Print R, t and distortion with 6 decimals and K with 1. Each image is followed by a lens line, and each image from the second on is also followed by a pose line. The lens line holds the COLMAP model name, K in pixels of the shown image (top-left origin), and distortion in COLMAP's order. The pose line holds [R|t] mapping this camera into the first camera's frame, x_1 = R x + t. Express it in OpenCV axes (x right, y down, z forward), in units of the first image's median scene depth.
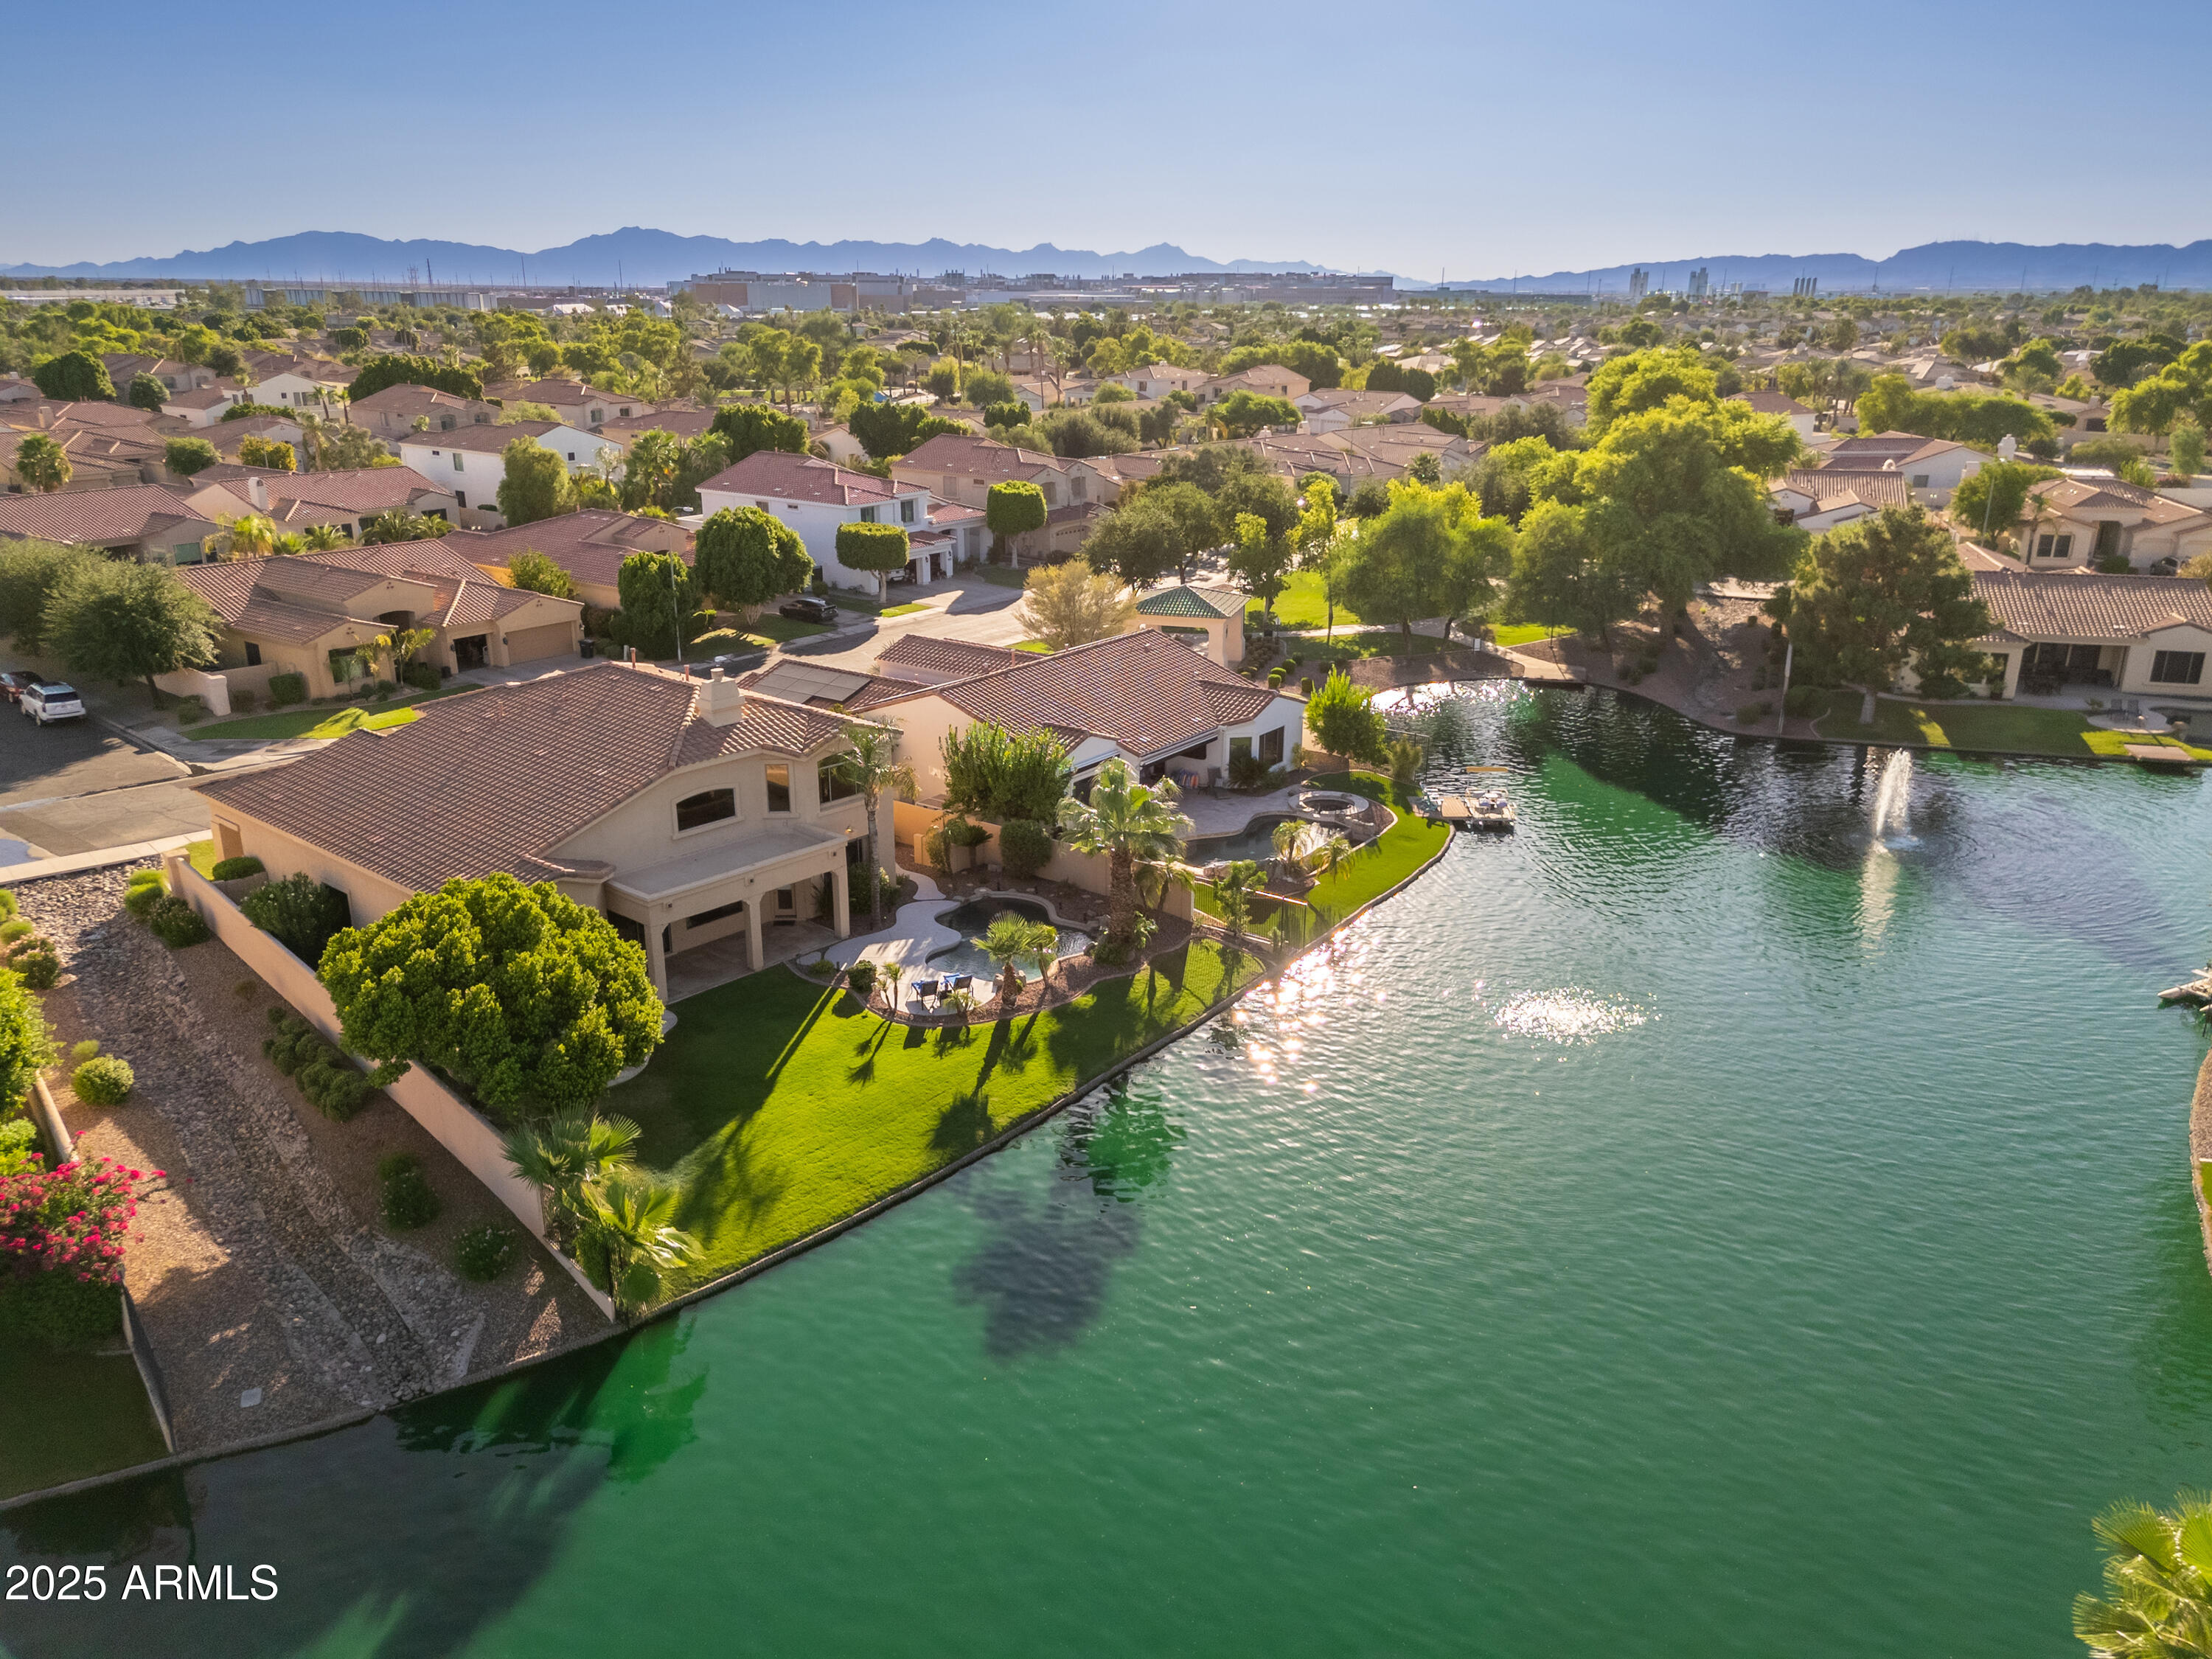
lens RADIAL K [[1630.7, 0, 1117.2], [0, 1630.7, 829.4], [0, 0, 1]] dist [0.072084, -0.042298]
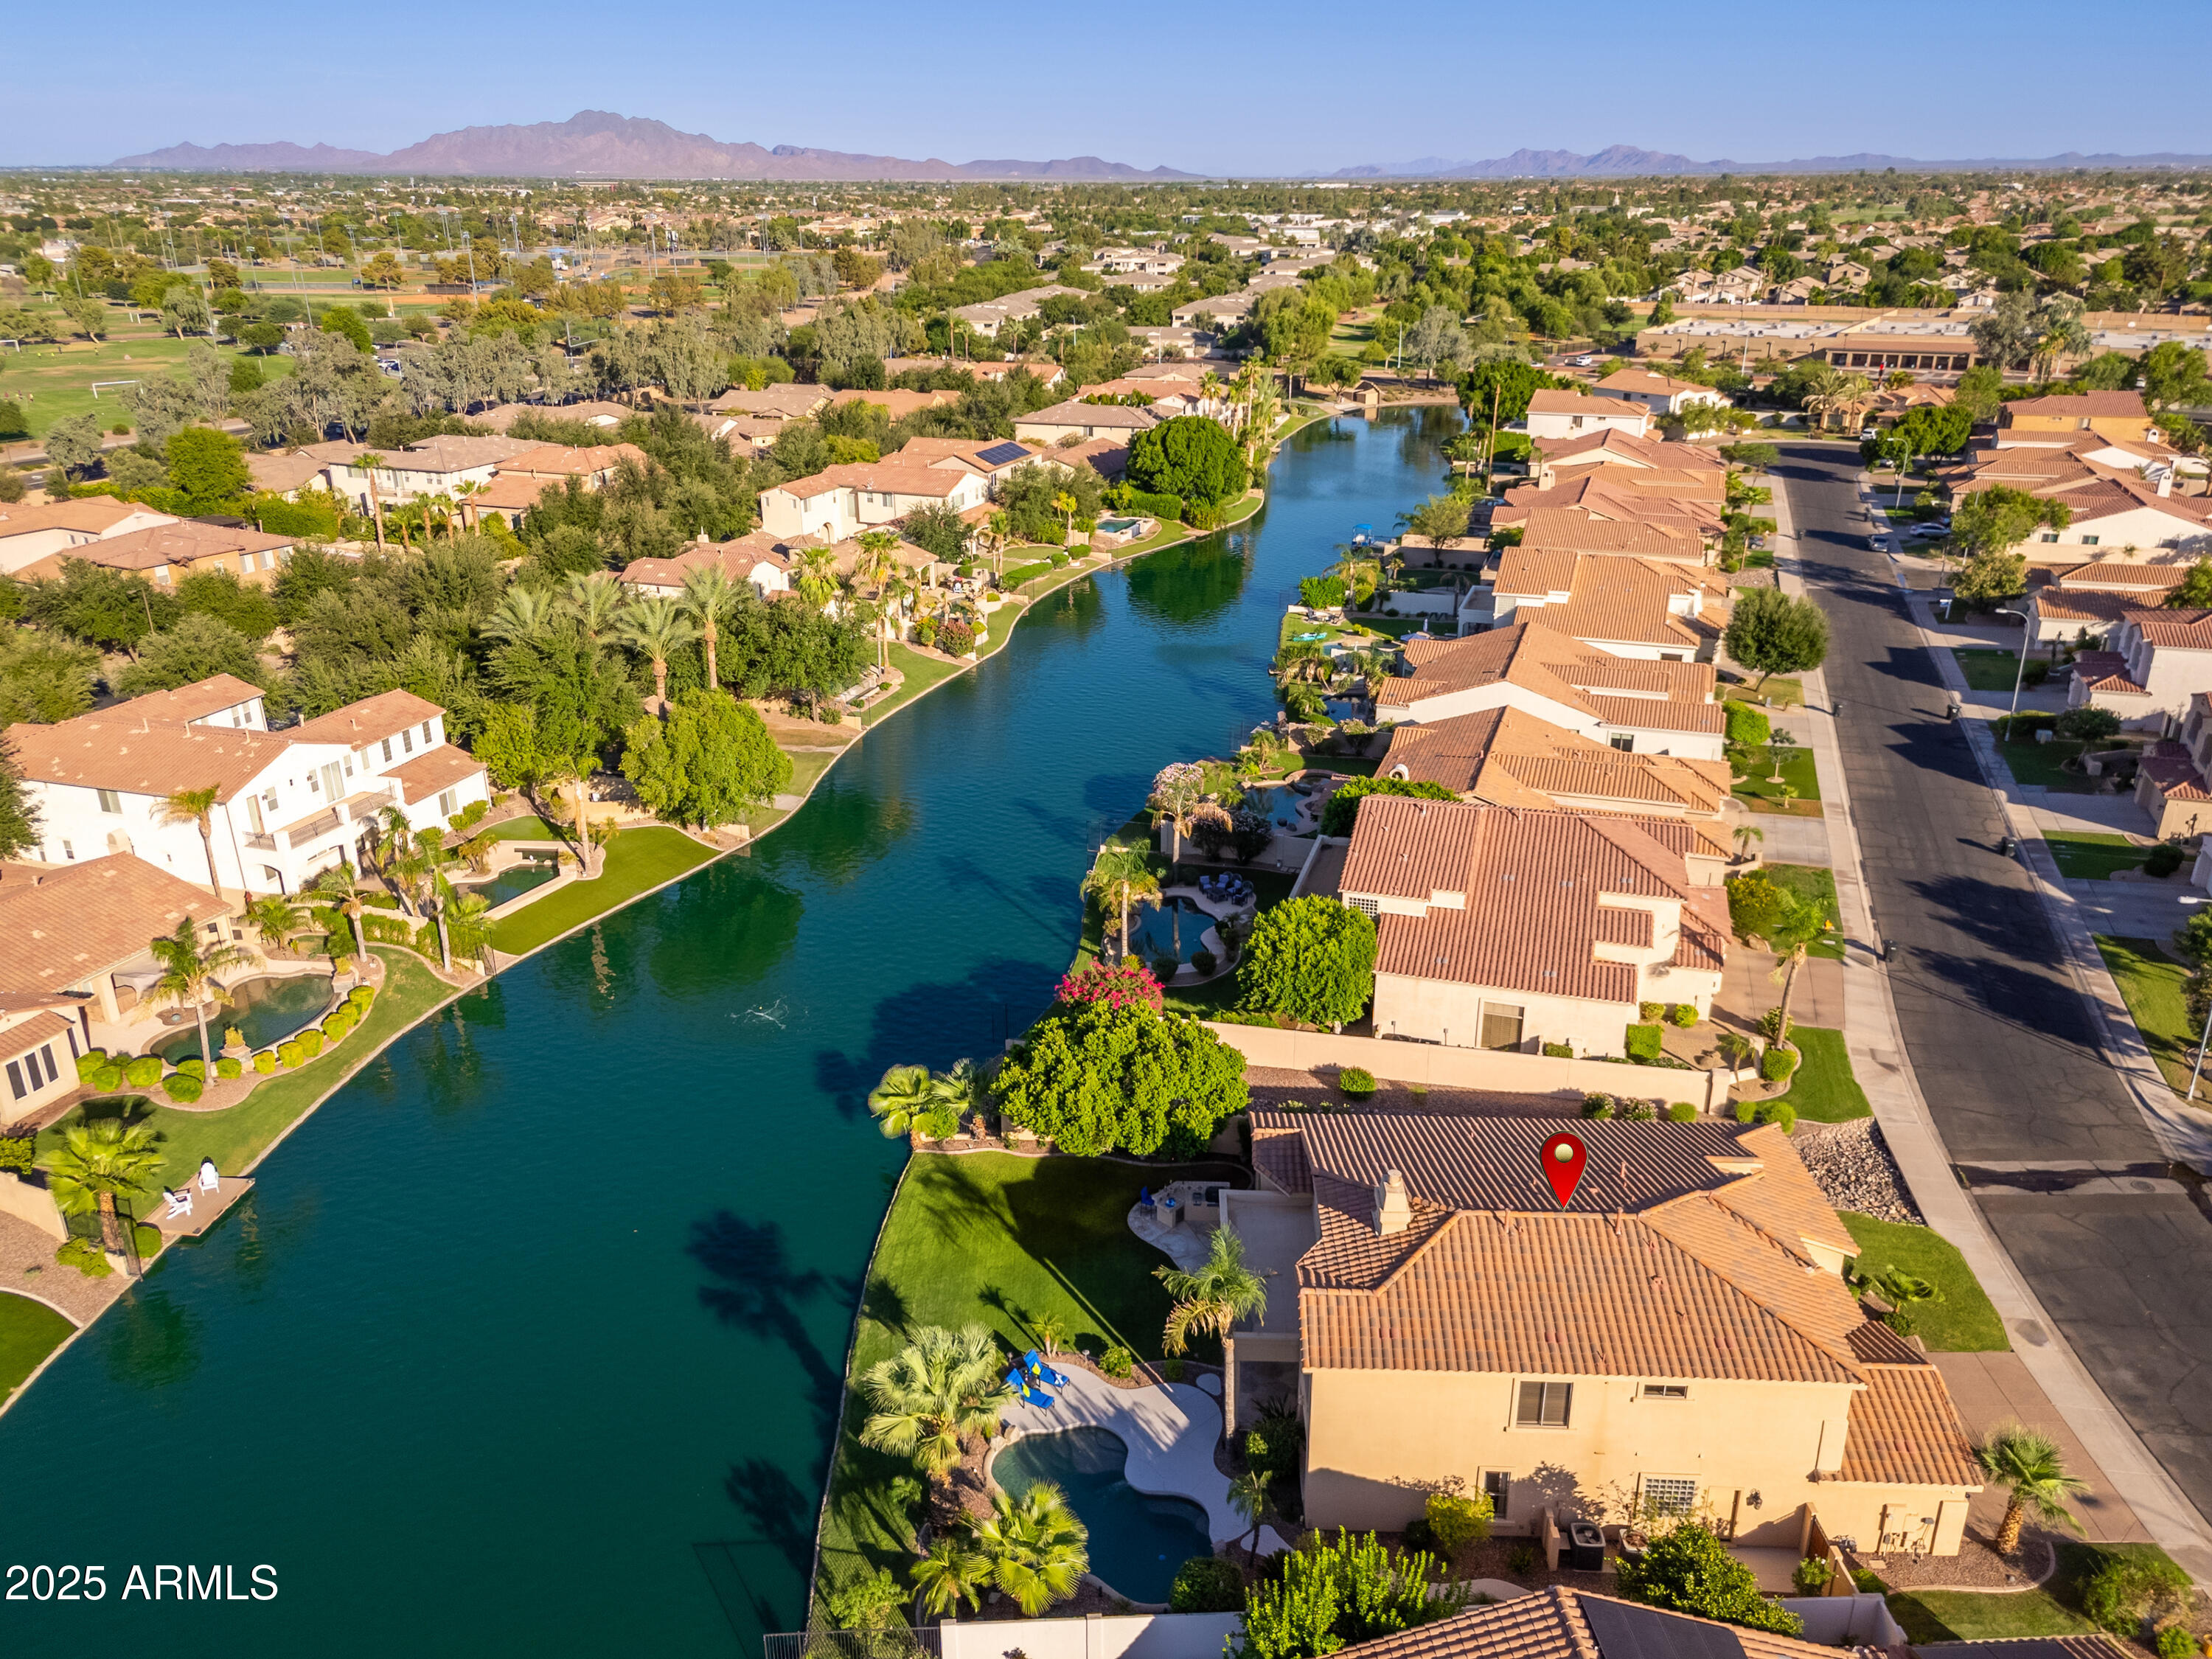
lens RADIAL K [[1630.7, 0, 1106.9], [0, 1630.7, 817.6], [0, 0, 1]] dist [0.072084, -0.042298]
pose [[-0.780779, 0.226770, -0.582203, 0.356021], [-0.192364, 0.799303, 0.569307, -0.734892], [0.594458, 0.556497, -0.580457, 1.327754]]
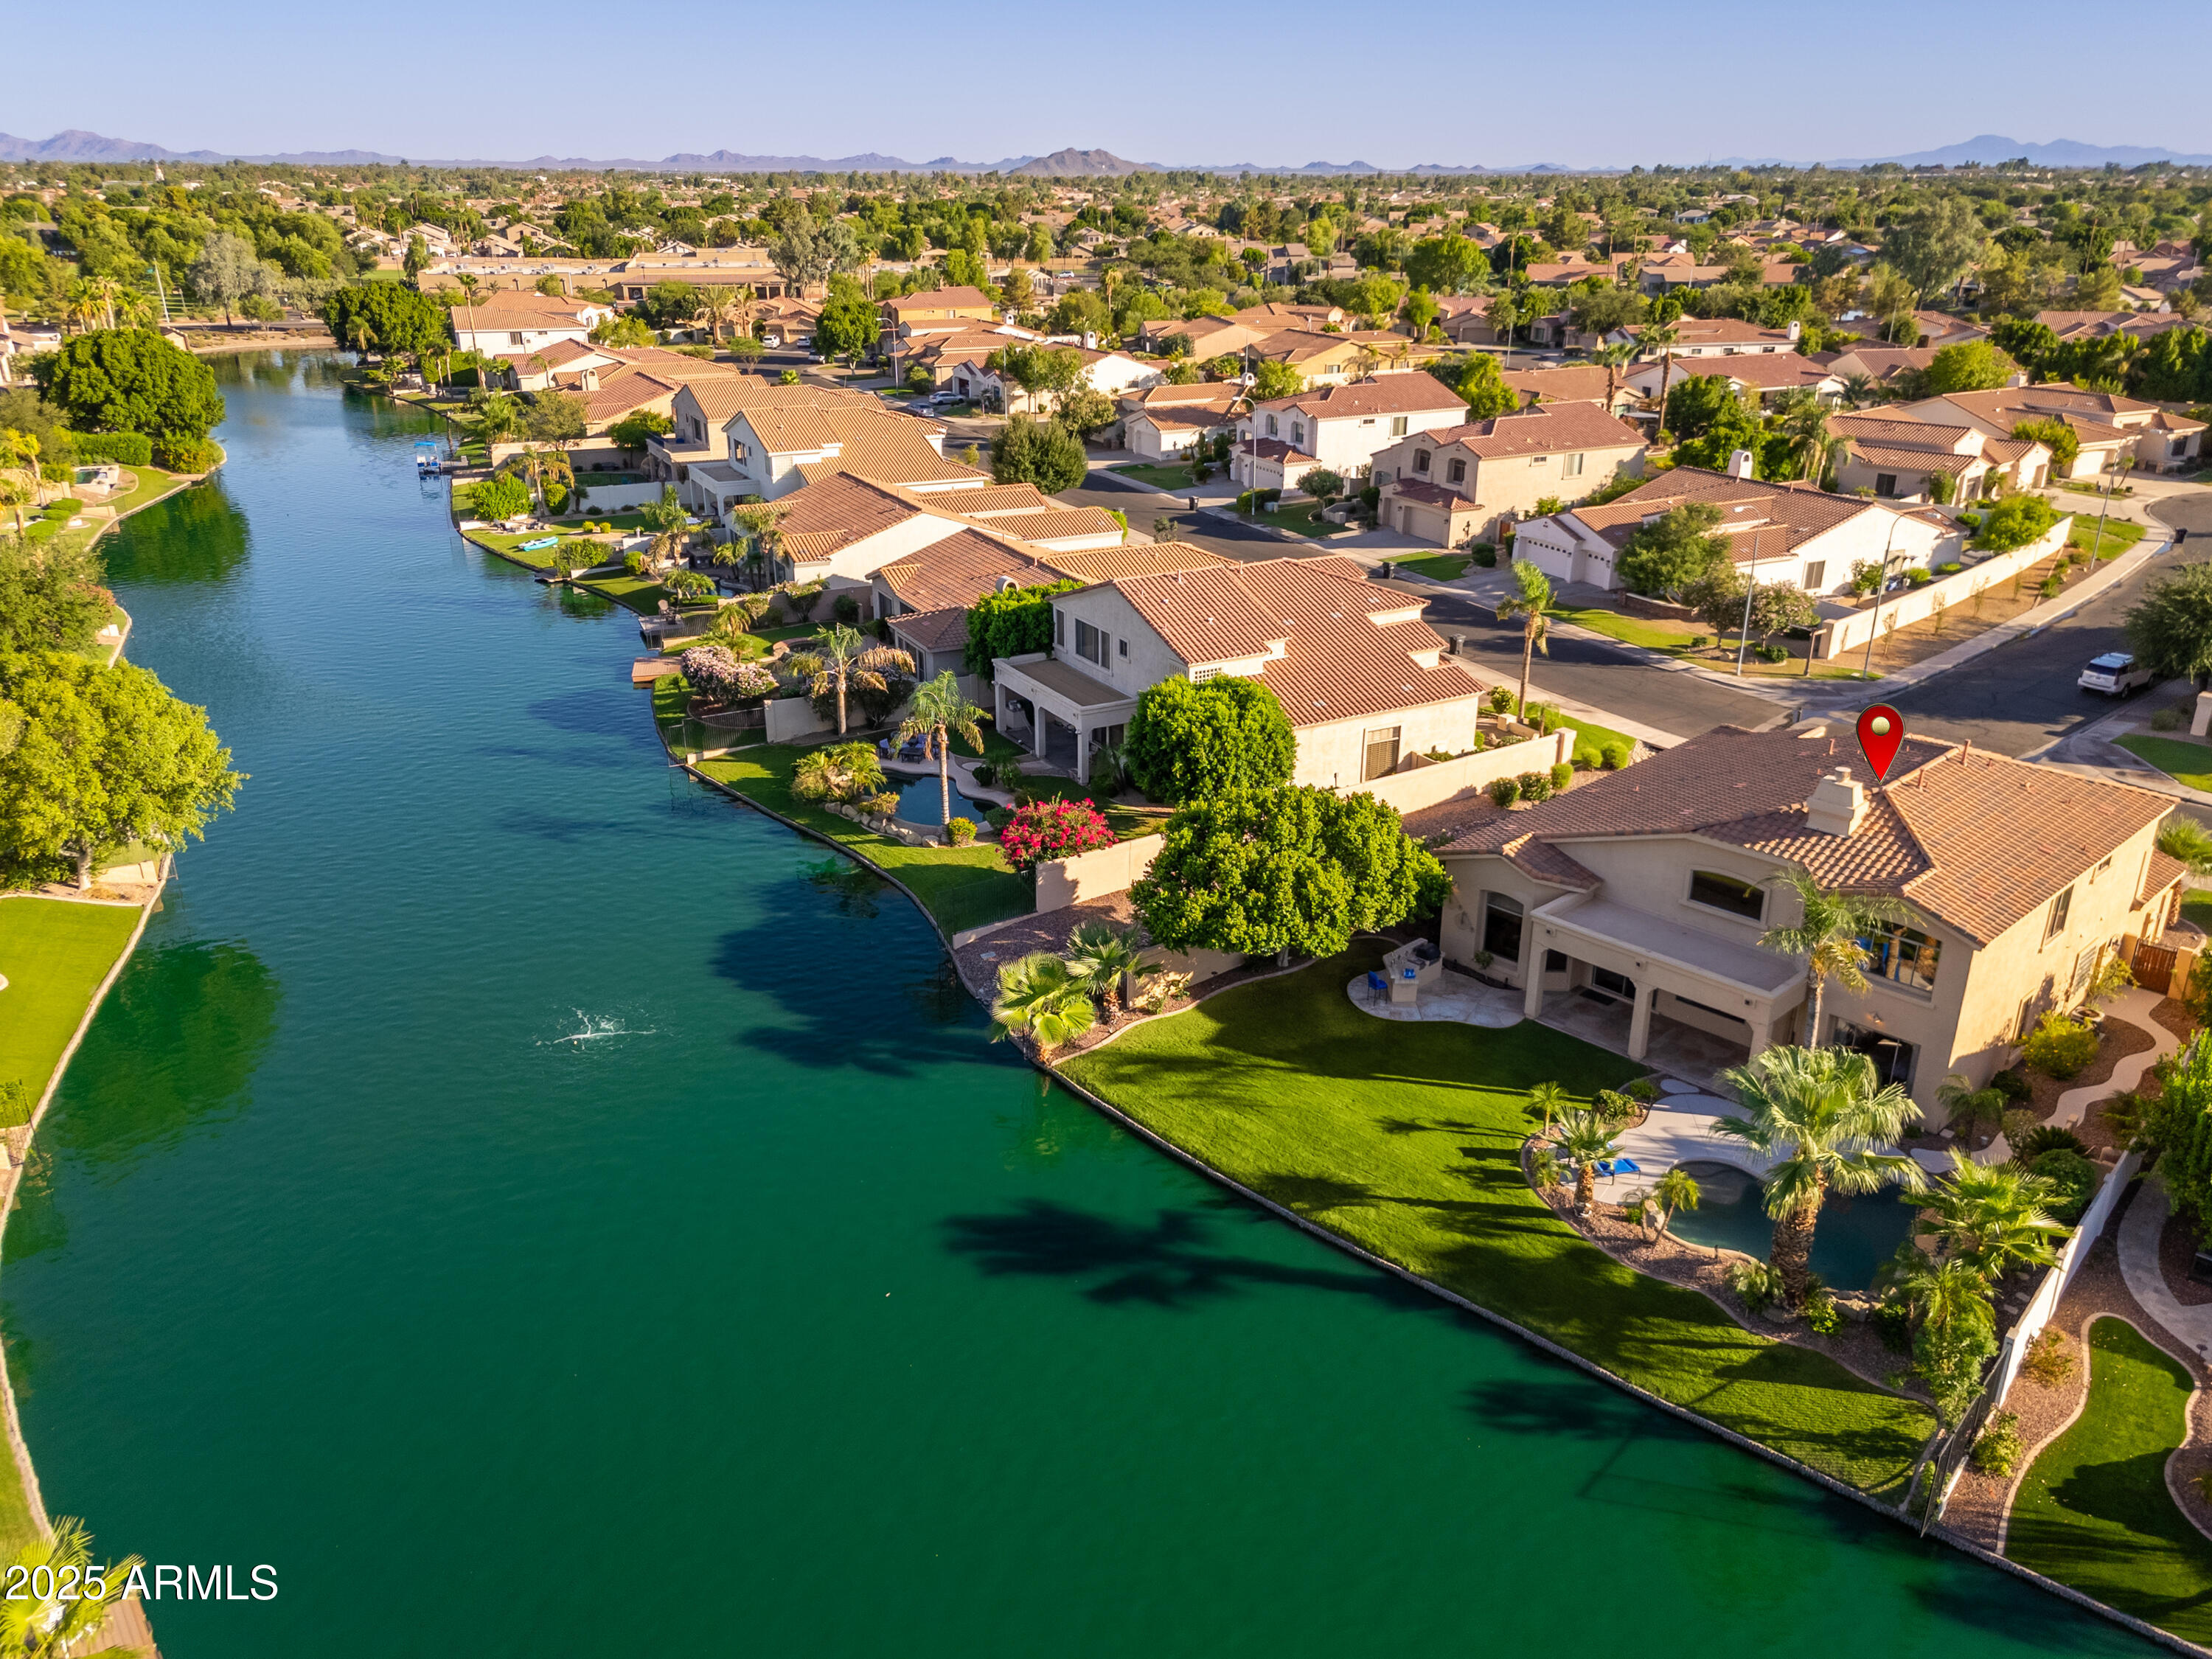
lens RADIAL K [[1630.7, 0, 1108.6], [0, 1630.7, 828.6], [0, 0, 1]] dist [0.072084, -0.042298]
pose [[-0.097464, 0.363883, -0.926332, 0.606293], [-0.312634, 0.872454, 0.375612, -0.276246], [0.944860, 0.326211, 0.028729, 0.629213]]
